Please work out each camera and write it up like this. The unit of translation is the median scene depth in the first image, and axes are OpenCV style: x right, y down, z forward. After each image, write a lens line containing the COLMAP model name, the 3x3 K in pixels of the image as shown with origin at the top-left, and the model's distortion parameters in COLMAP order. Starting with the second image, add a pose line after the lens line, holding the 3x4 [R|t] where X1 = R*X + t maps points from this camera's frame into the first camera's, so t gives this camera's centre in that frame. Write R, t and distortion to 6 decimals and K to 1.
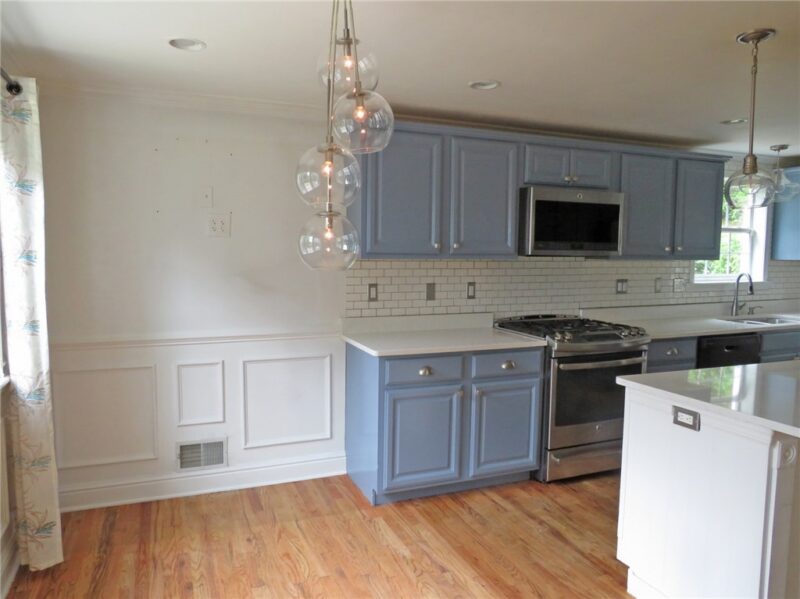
lens RADIAL K [[572.0, 0, 400.0], [0, 572.0, 299.5], [0, 0, 1]] dist [-0.026134, 0.000415]
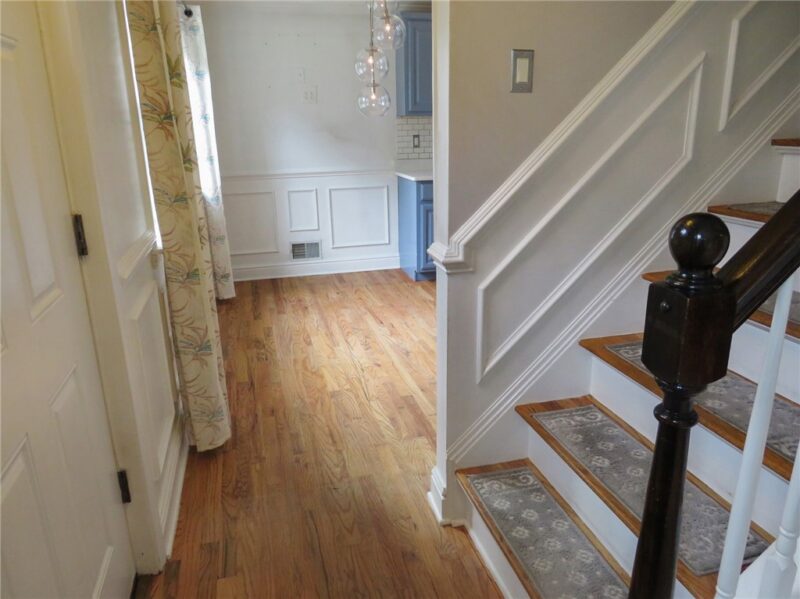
lens RADIAL K [[572.0, 0, 400.0], [0, 572.0, 299.5], [0, 0, 1]] dist [-0.026134, 0.000415]
pose [[0.990884, 0.010543, -0.134308, 0.118455], [0.018712, 0.976499, 0.214706, 0.073550], [0.133415, -0.215262, 0.967400, -0.507277]]
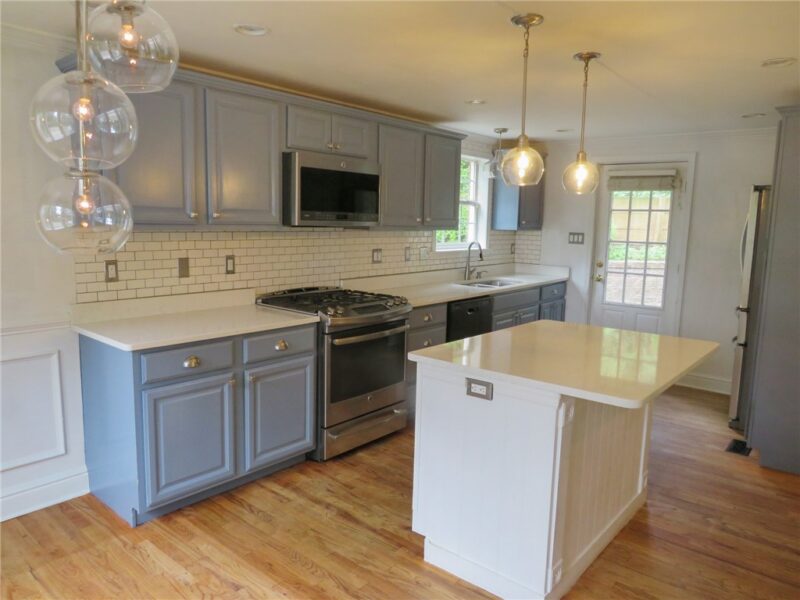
lens RADIAL K [[564.9, 0, 400.0], [0, 564.9, 300.0], [0, 0, 1]] dist [-0.027416, -0.000738]
pose [[0.888694, -0.053935, 0.455317, -0.053913], [0.025531, 0.997338, 0.068308, -0.016935], [-0.457789, -0.049080, 0.887705, 0.105017]]
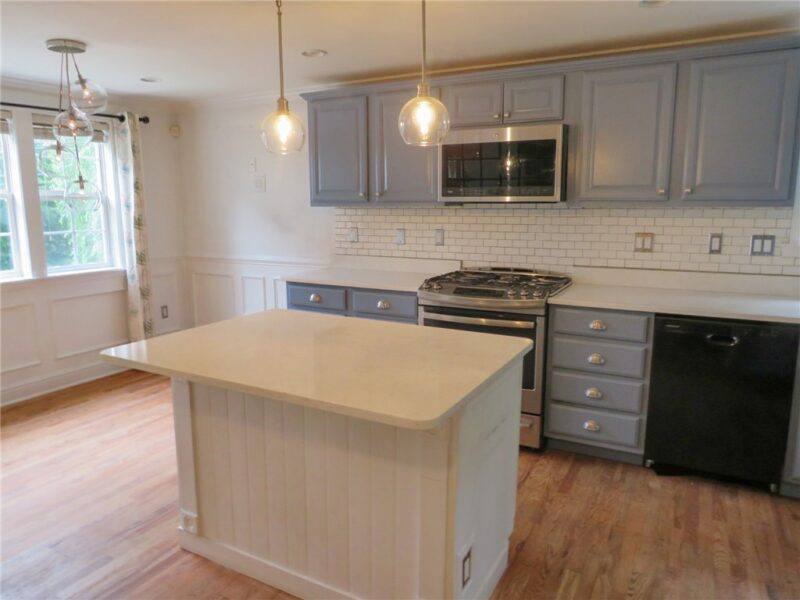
lens RADIAL K [[580.3, 0, 400.0], [0, 580.3, 300.0], [0, 0, 1]] dist [0.000514, 0.001203]
pose [[0.618072, 0.120402, -0.776846, 1.087901], [-0.052548, 0.992319, 0.111990, -0.020645], [0.784363, -0.028397, 0.619651, 0.349524]]
